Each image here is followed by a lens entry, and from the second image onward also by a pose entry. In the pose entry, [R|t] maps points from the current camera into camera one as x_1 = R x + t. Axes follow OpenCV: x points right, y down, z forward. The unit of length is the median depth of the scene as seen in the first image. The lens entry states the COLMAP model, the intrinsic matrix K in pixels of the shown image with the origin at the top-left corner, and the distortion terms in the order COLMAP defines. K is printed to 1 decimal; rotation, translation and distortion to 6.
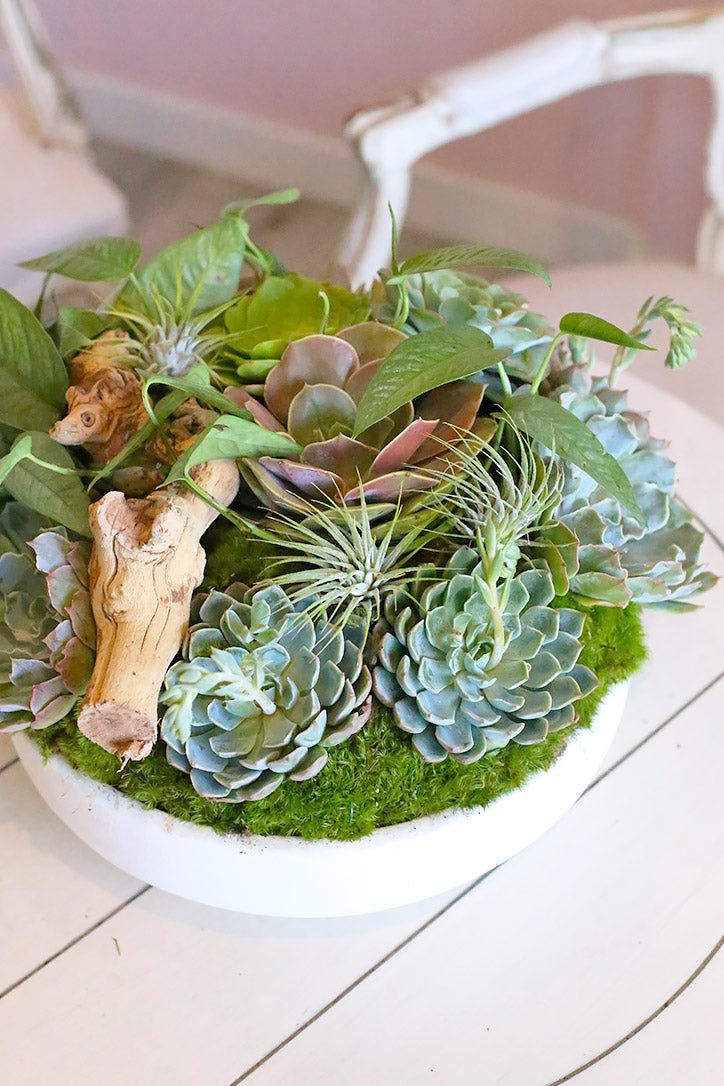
lens RADIAL K [[1705.9, 0, 362.3], [0, 1705.9, 543.2], [0, 0, 1]] dist [-0.251404, 0.009023]
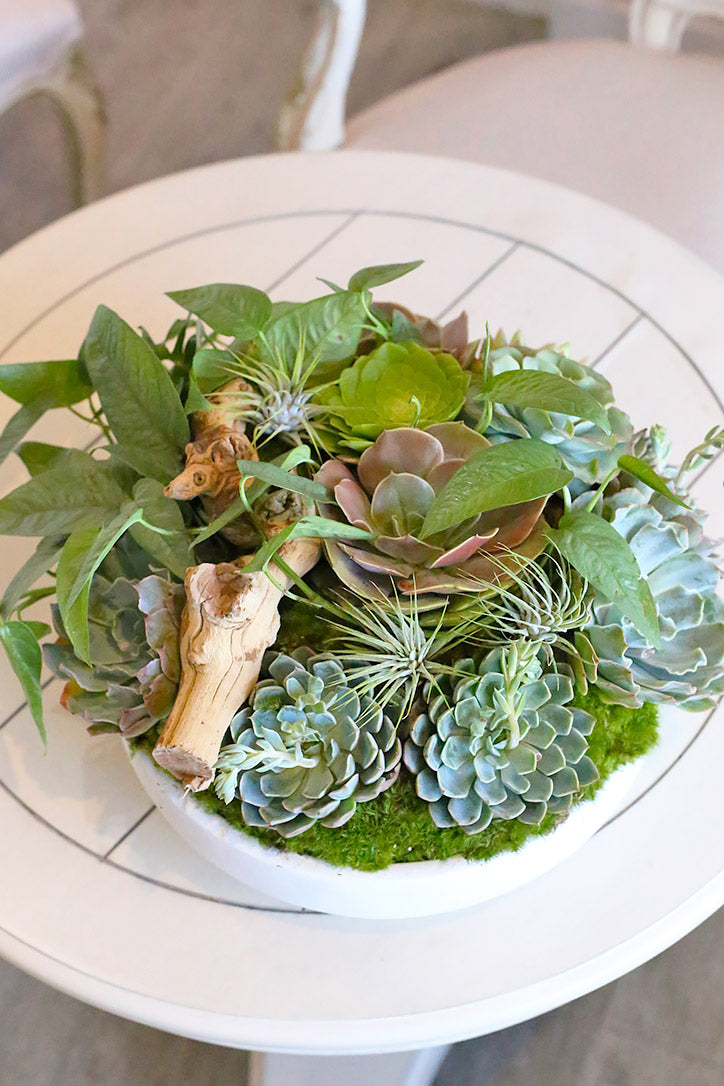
lens RADIAL K [[1705.9, 0, 362.3], [0, 1705.9, 543.2], [0, 0, 1]] dist [-0.251404, 0.009023]
pose [[0.983009, 0.147789, -0.108869, 0.084269], [-0.129722, 0.978944, 0.157613, -0.240065], [0.129870, -0.140812, 0.981481, -0.137916]]
